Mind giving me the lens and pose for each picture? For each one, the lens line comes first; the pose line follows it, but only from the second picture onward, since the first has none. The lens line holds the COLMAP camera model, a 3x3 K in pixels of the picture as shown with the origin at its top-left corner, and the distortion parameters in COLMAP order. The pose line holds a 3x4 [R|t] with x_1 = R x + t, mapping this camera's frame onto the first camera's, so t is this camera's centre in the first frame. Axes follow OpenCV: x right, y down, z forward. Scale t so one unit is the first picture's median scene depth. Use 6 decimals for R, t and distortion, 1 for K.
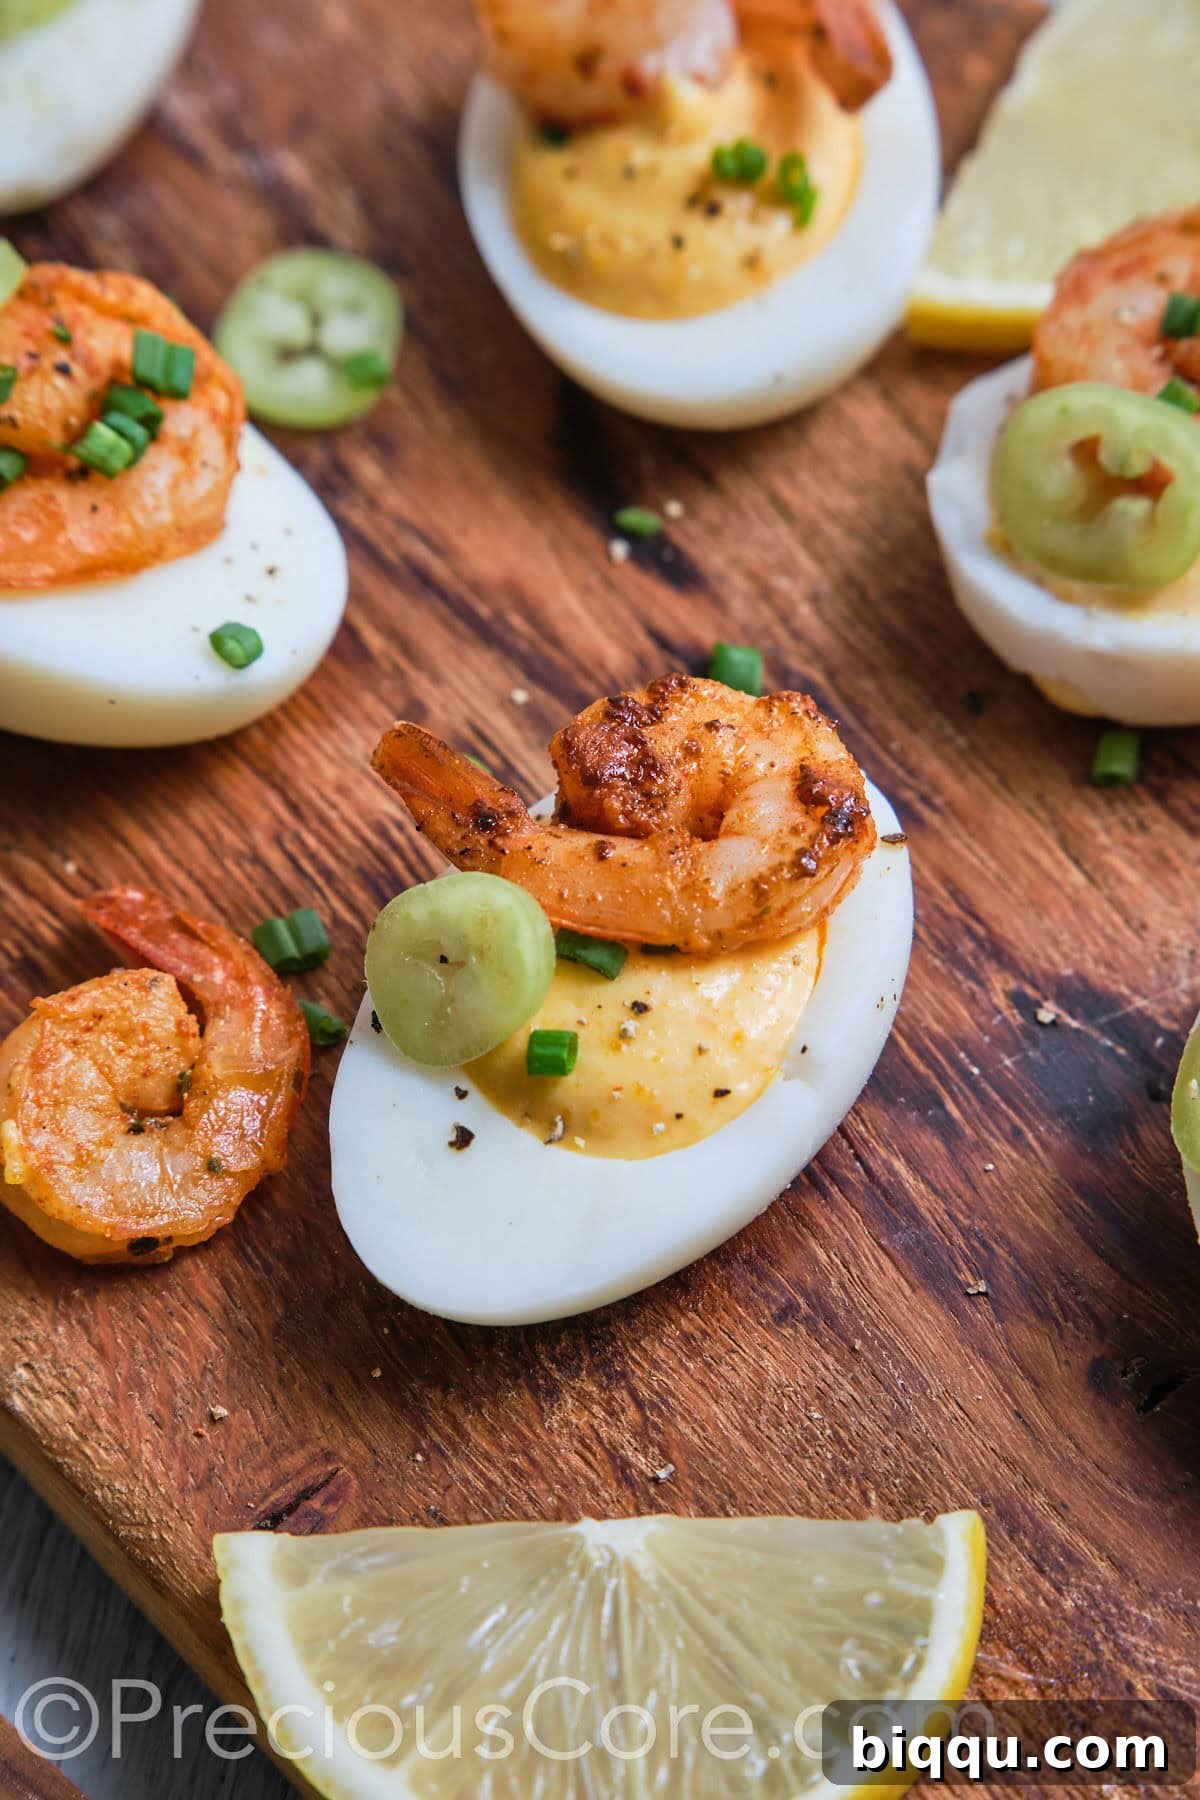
lens RADIAL K [[5178.7, 0, 604.4], [0, 5178.7, 887.0], [0, 0, 1]] dist [0.853388, 0.000000]
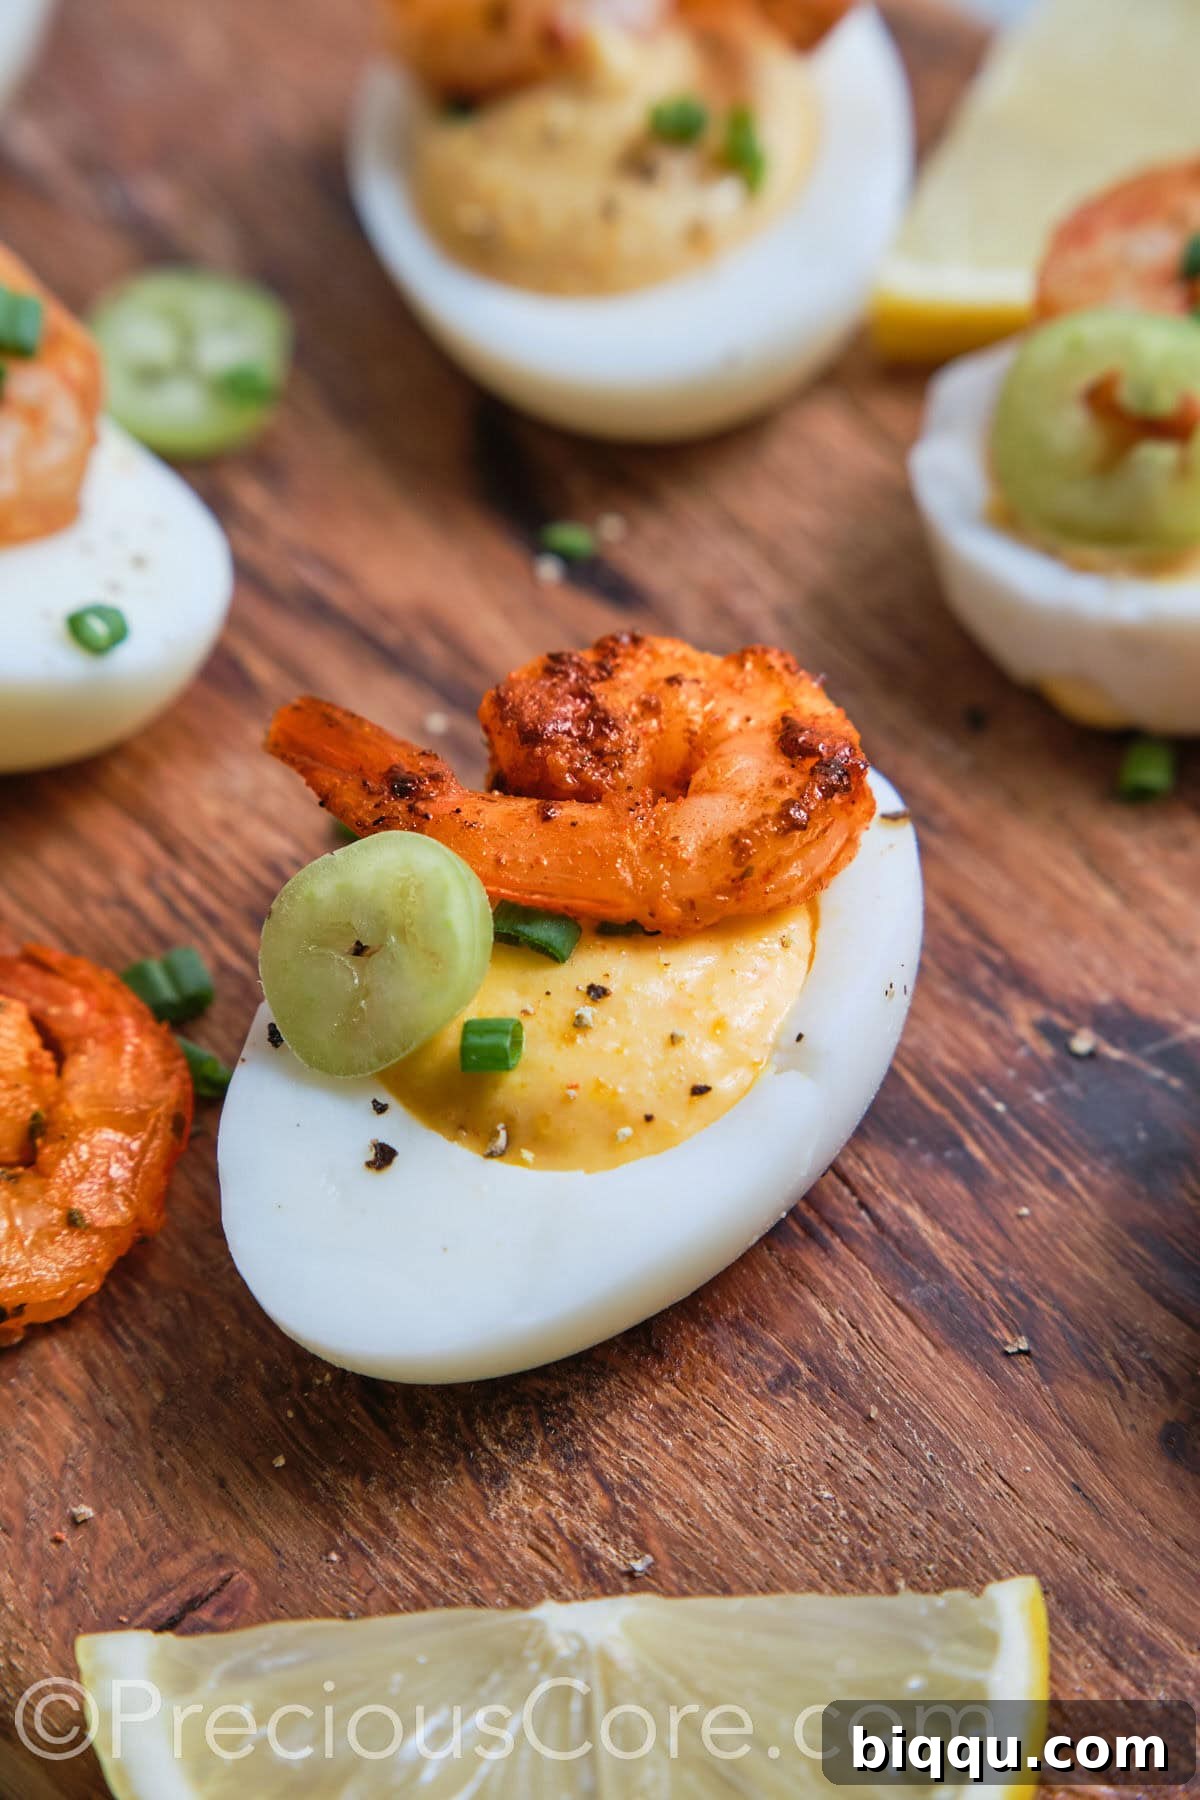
lens RADIAL K [[5178.7, 0, 596.9], [0, 5178.7, 902.0], [0, 0, 1]] dist [0.853388, 0.000000]
pose [[0.999440, -0.019145, 0.027446, -0.014973], [0.023209, 0.987423, -0.156388, 0.133178], [-0.024106, 0.156937, 0.987314, 0.183367]]
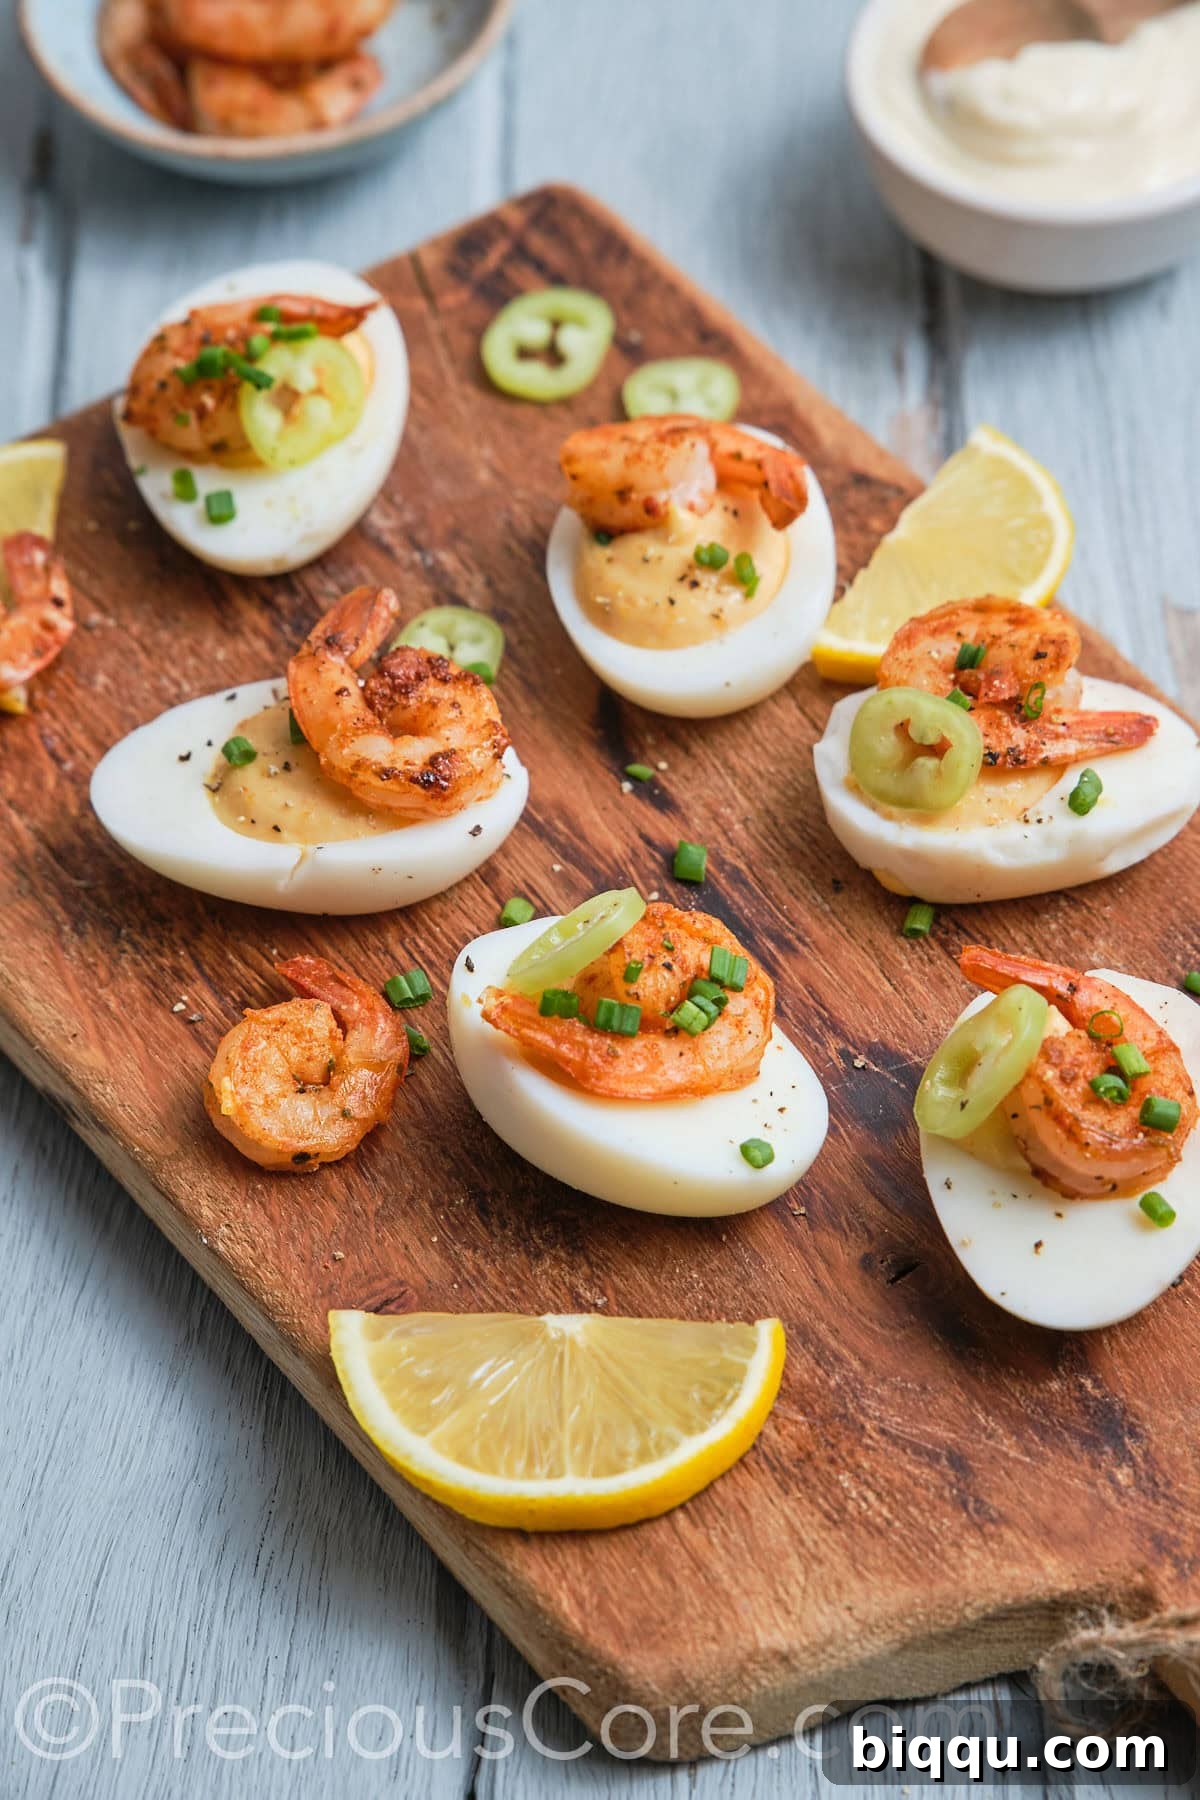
lens RADIAL K [[5178.7, 0, 604.8], [0, 5178.7, 882.0], [0, 0, 1]] dist [0.853388, 0.000000]
pose [[0.997065, 0.052725, -0.055520, 0.094783], [-0.059489, 0.989959, -0.128228, 0.186436], [0.048201, 0.131155, 0.990189, -0.640237]]
